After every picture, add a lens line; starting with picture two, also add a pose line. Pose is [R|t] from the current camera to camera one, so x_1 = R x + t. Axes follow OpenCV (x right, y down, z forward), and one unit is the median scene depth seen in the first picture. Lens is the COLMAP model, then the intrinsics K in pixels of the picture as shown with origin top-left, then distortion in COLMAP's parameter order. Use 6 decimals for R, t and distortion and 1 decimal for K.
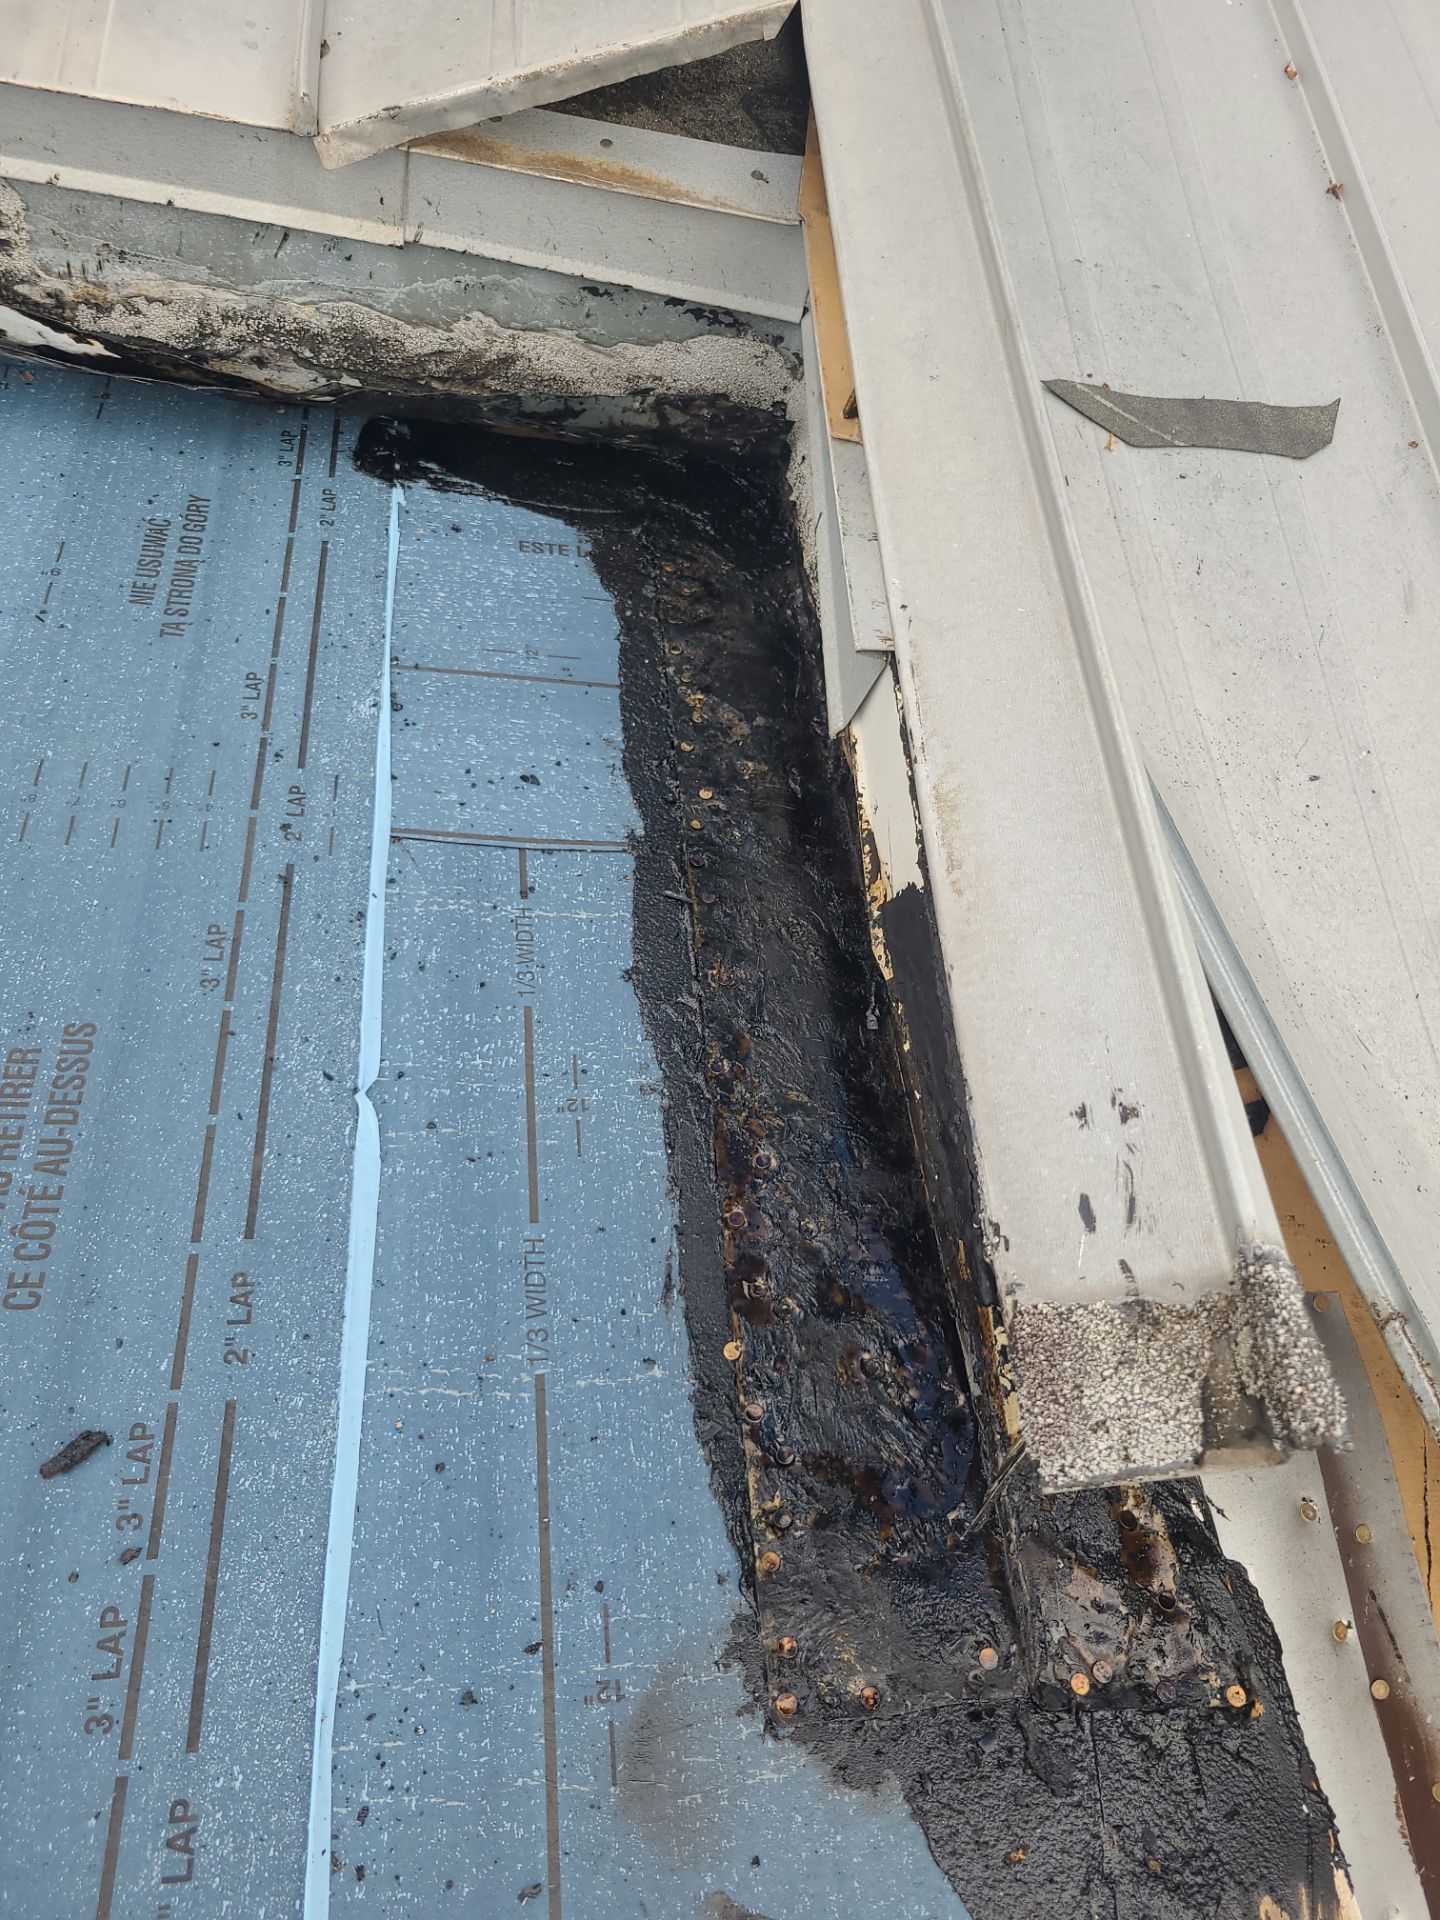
lens RADIAL K [[1327.6, 0, 649.1], [0, 1327.6, 1051.2], [0, 0, 1]] dist [0.038618, -0.006140]
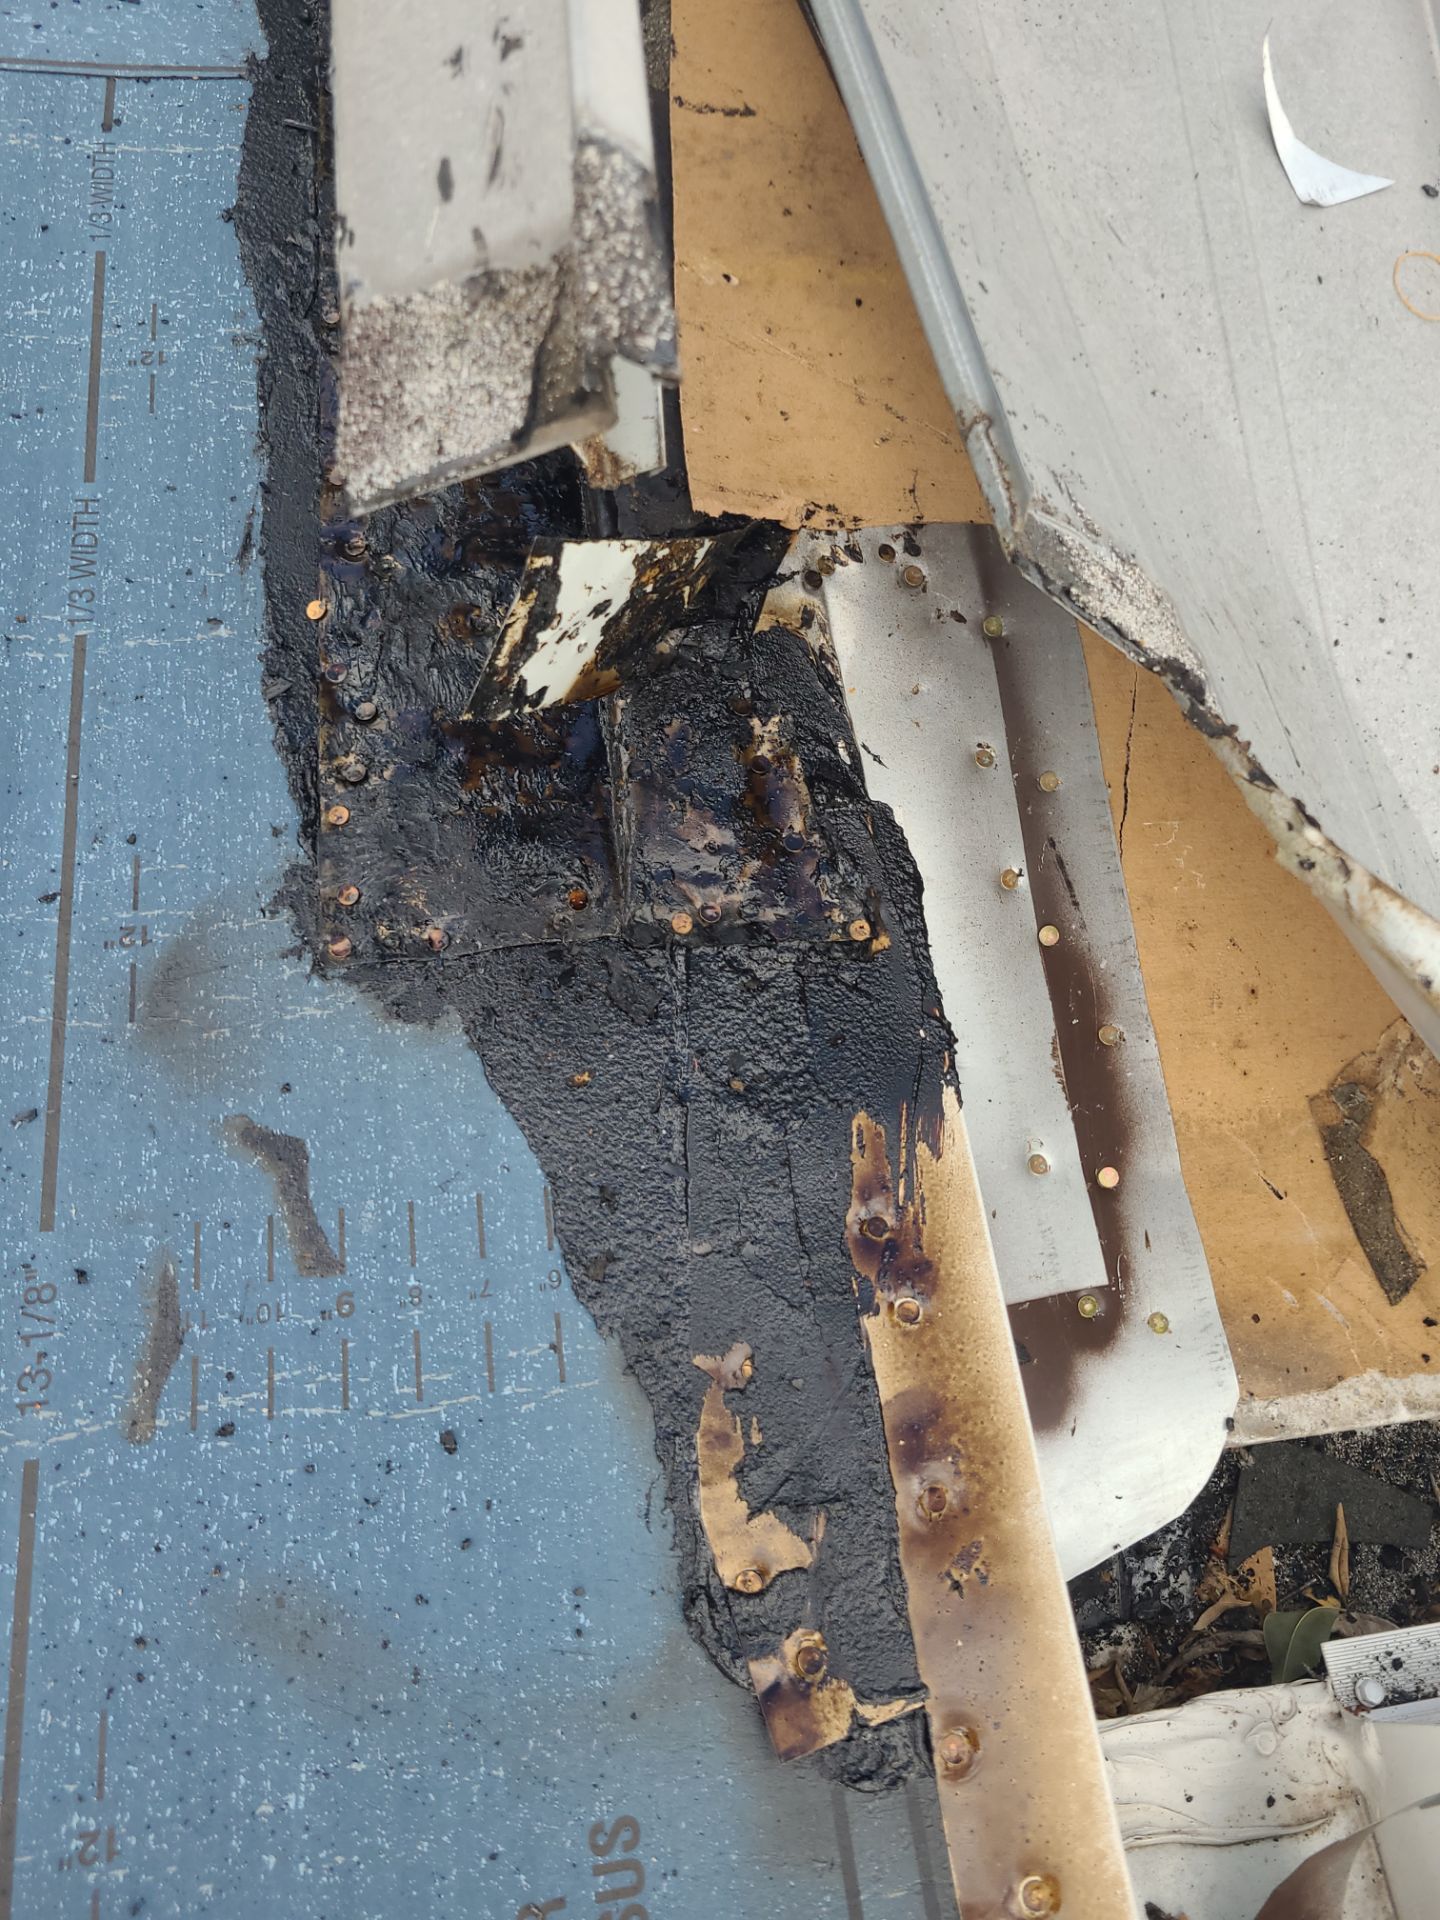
lens RADIAL K [[1271.5, 0, 678.8], [0, 1271.5, 951.1], [0, 0, 1]] dist [0.039220, 0.000352]
pose [[0.996844, -0.051590, -0.060333, 0.341389], [0.062990, 0.976593, 0.205665, 0.287824], [0.048310, -0.208816, 0.976761, 0.140736]]
